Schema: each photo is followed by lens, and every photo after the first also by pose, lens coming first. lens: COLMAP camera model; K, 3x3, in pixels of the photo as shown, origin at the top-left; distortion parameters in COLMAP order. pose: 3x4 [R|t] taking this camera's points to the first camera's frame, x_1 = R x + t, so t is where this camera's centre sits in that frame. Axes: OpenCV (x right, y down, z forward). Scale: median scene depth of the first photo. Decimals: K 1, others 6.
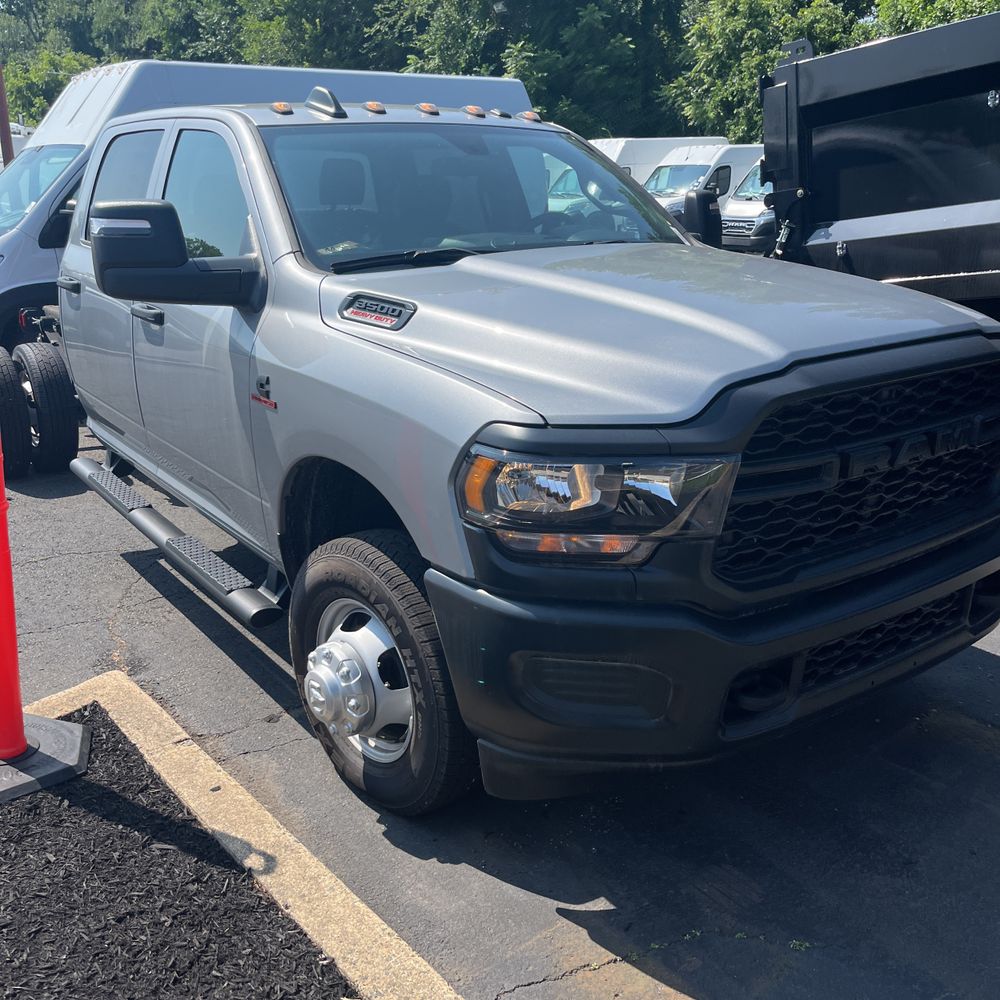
lens RADIAL K [[1016.6, 0, 500.5], [0, 1016.6, 491.5], [0, 0, 1]] dist [0.016200, 0.000000]
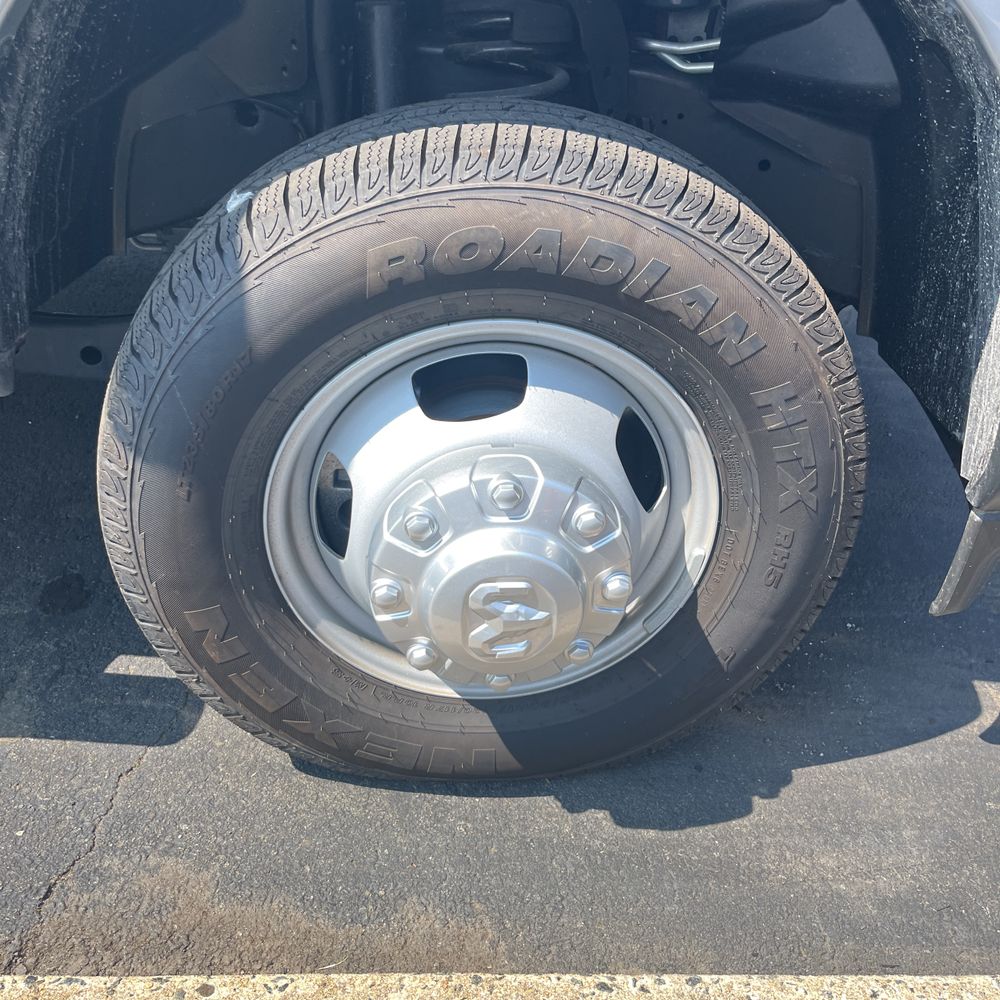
lens RADIAL K [[1016.6, 0, 504.7], [0, 1016.6, 506.2], [0, 0, 1]] dist [0.016200, 0.000000]
pose [[0.594676, -0.378067, 0.709525, -0.338581], [0.147804, 0.918901, 0.365753, 0.034924], [-0.790262, -0.112634, 0.602329, 0.662141]]
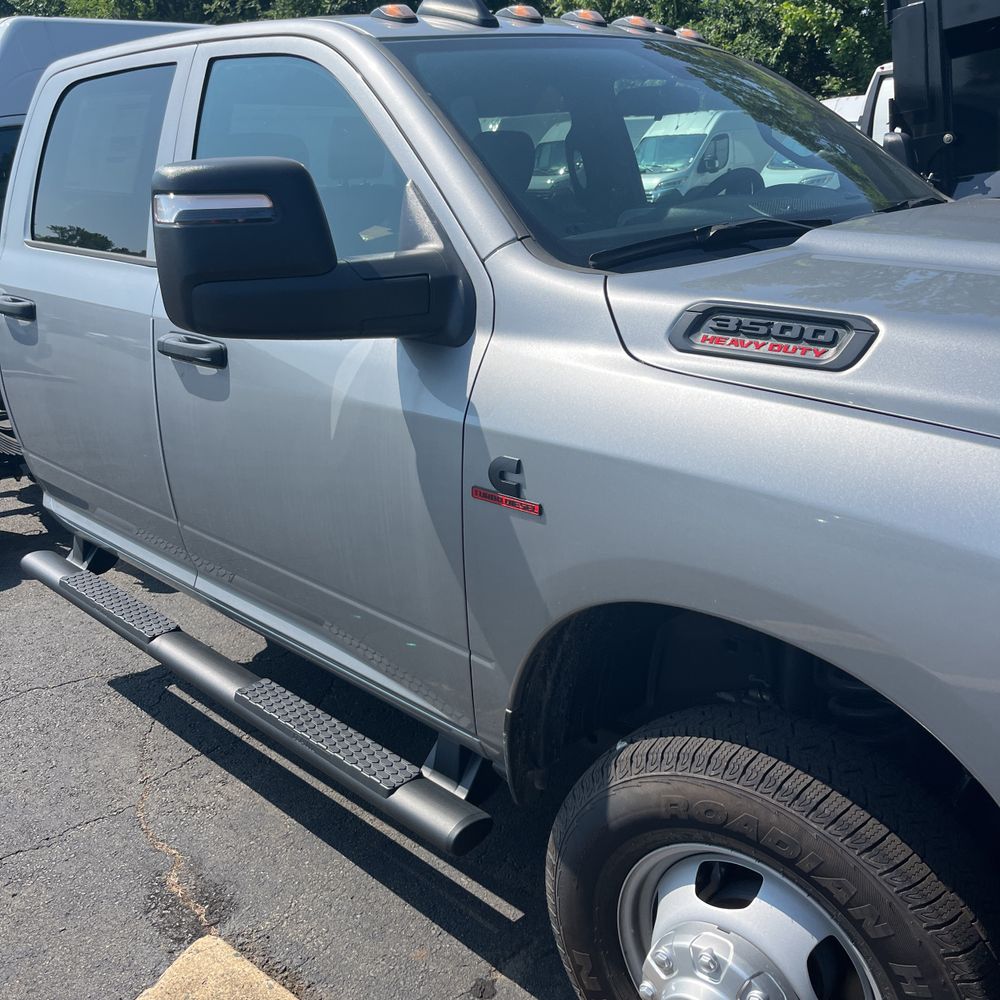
lens RADIAL K [[1016.6, 0, 521.7], [0, 1016.6, 486.6], [0, 0, 1]] dist [0.016200, 0.000000]
pose [[0.986528, -0.080383, 0.142480, -0.271136], [0.079297, 0.996762, 0.013293, -0.092482], [-0.143087, -0.001816, 0.989708, 0.387630]]
